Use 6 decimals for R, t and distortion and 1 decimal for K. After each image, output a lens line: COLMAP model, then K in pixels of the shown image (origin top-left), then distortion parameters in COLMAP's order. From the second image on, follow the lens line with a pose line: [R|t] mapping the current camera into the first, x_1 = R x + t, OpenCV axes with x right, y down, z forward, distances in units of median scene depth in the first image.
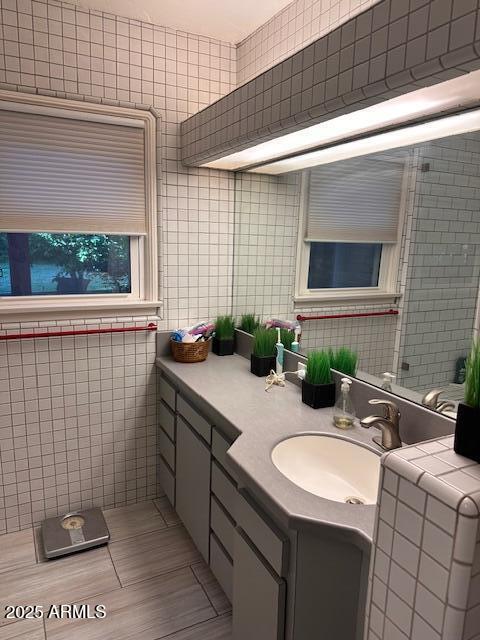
lens RADIAL K [[446.6, 0, 248.2], [0, 446.6, 300.3], [0, 0, 1]] dist [0.050996, -0.054259]
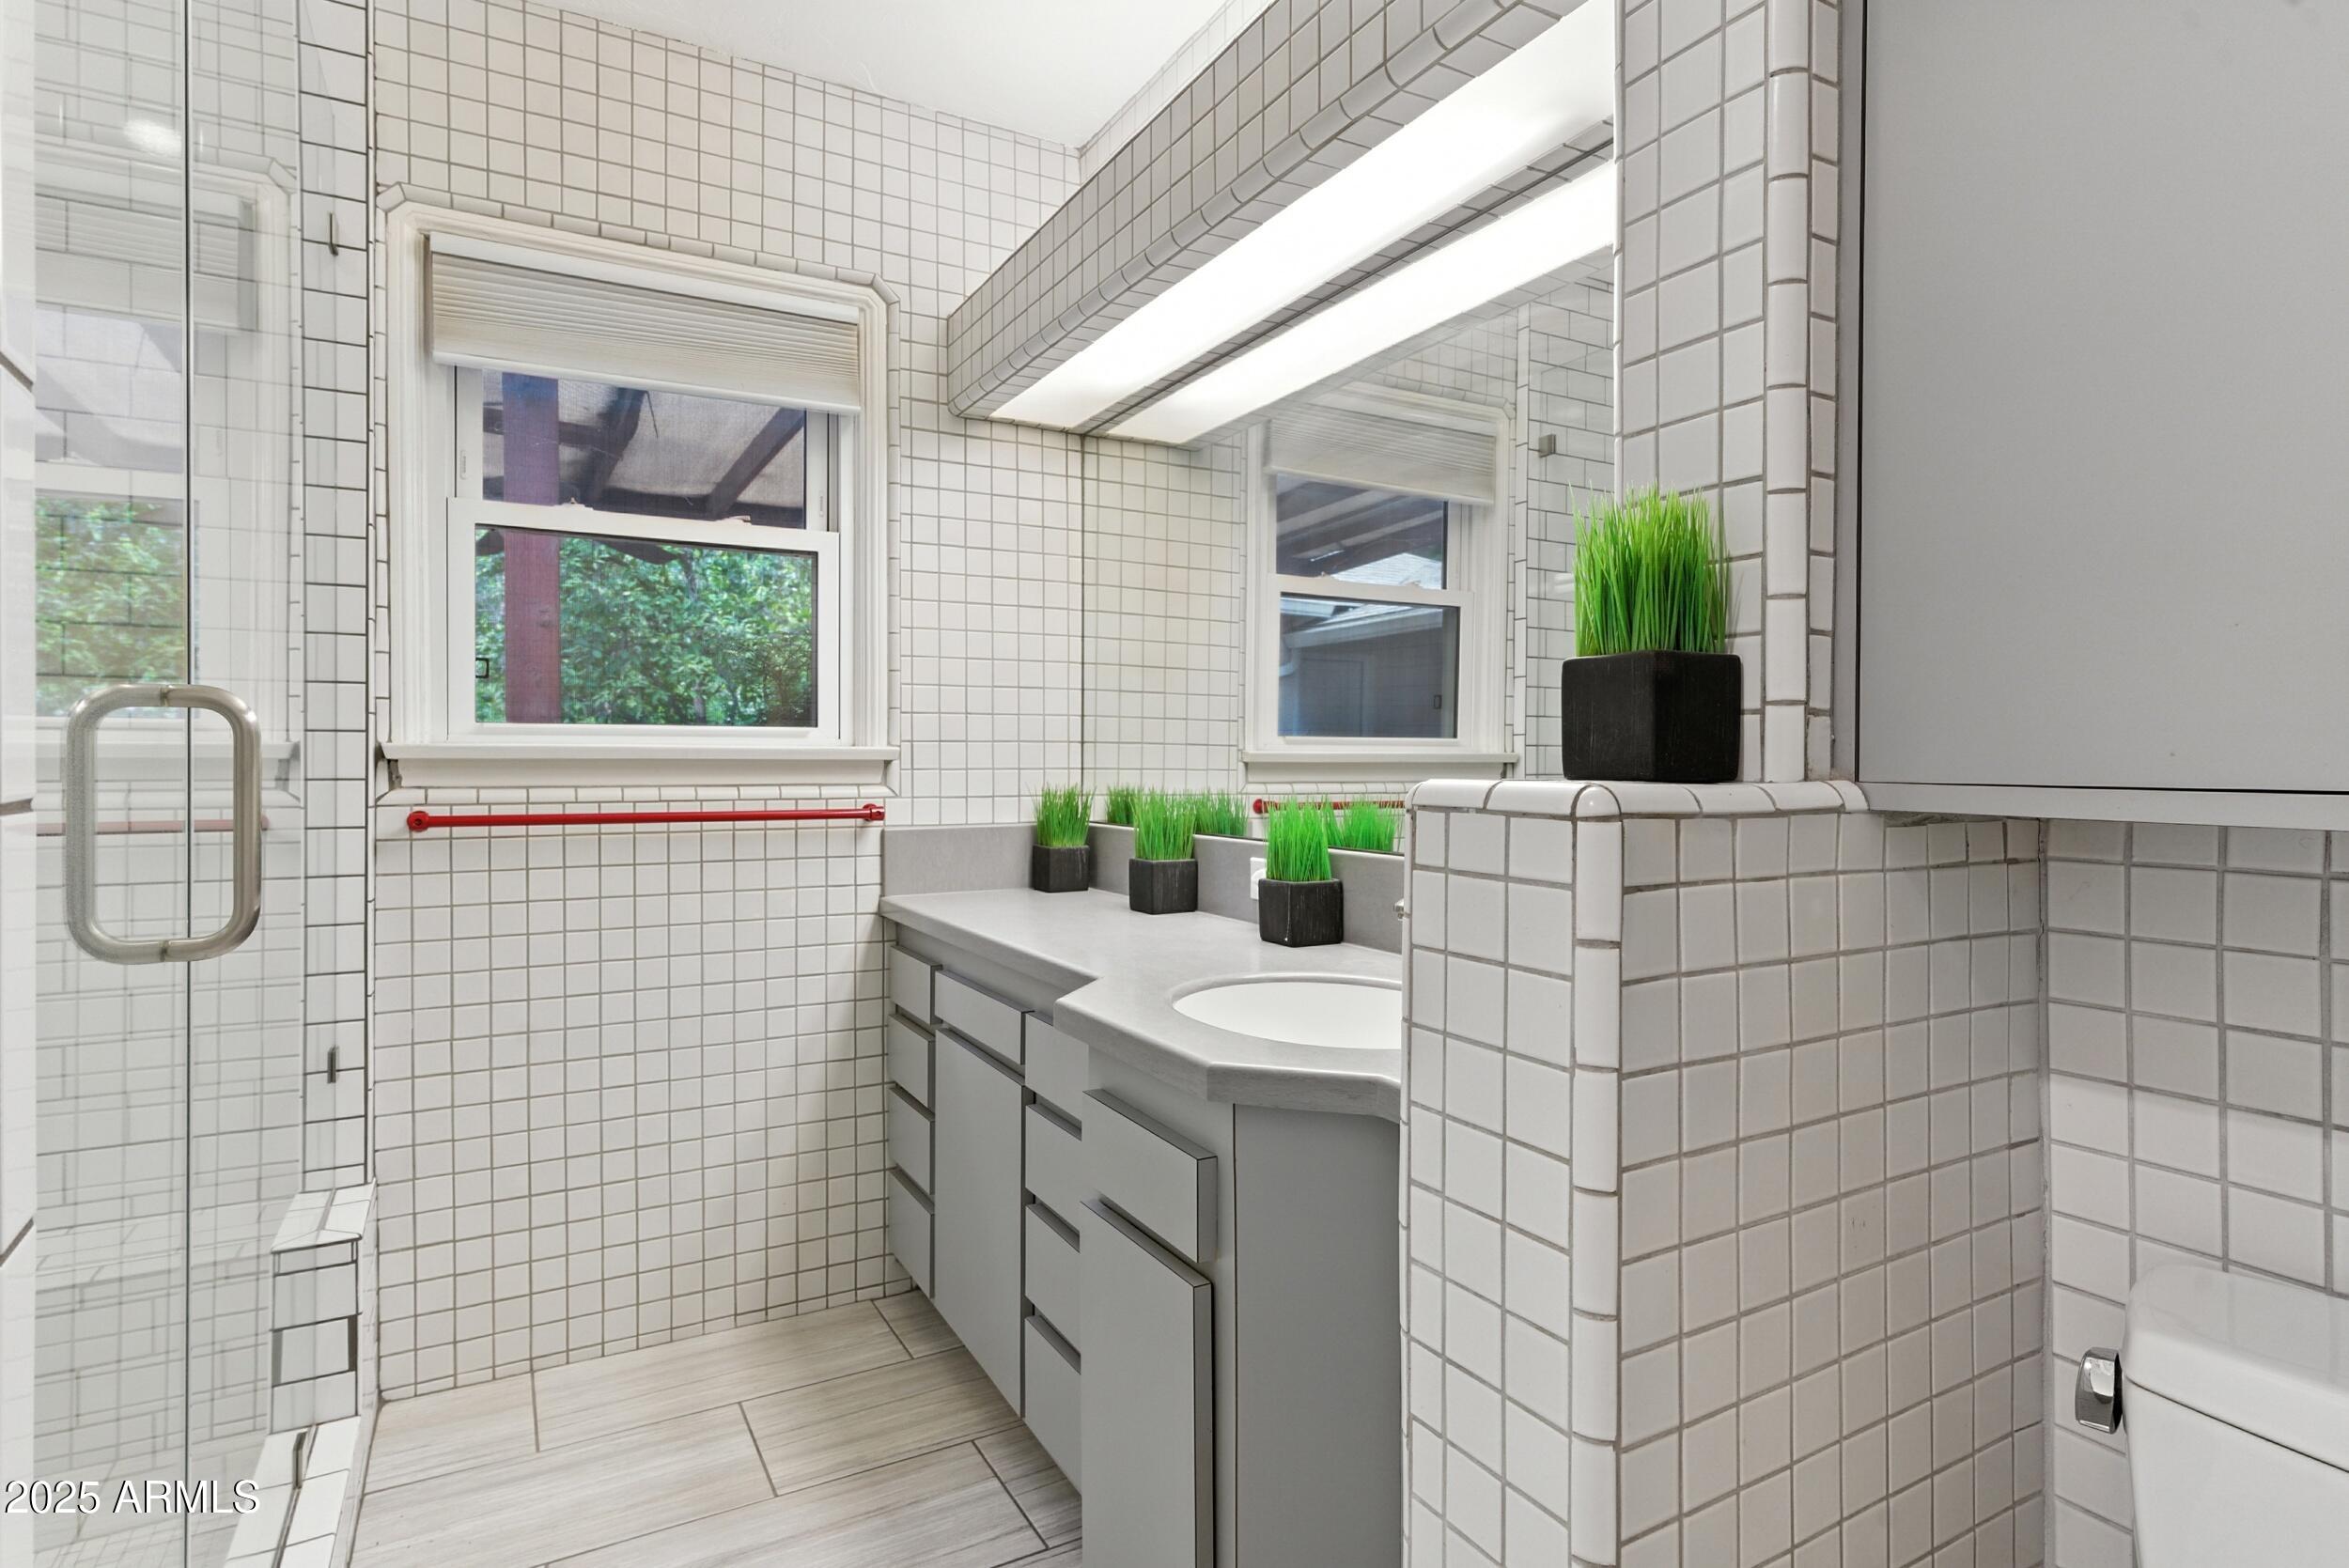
lens RADIAL K [[1197.7, 0, 1191.2], [0, 1197.7, 763.8], [0, 0, 1]] dist [-0.000982, 0.004853]
pose [[0.999019, -0.029623, 0.032903, 0.026742], [0.034621, 0.985929, -0.163539, 0.200170], [-0.027596, 0.164518, 0.985988, -0.027639]]
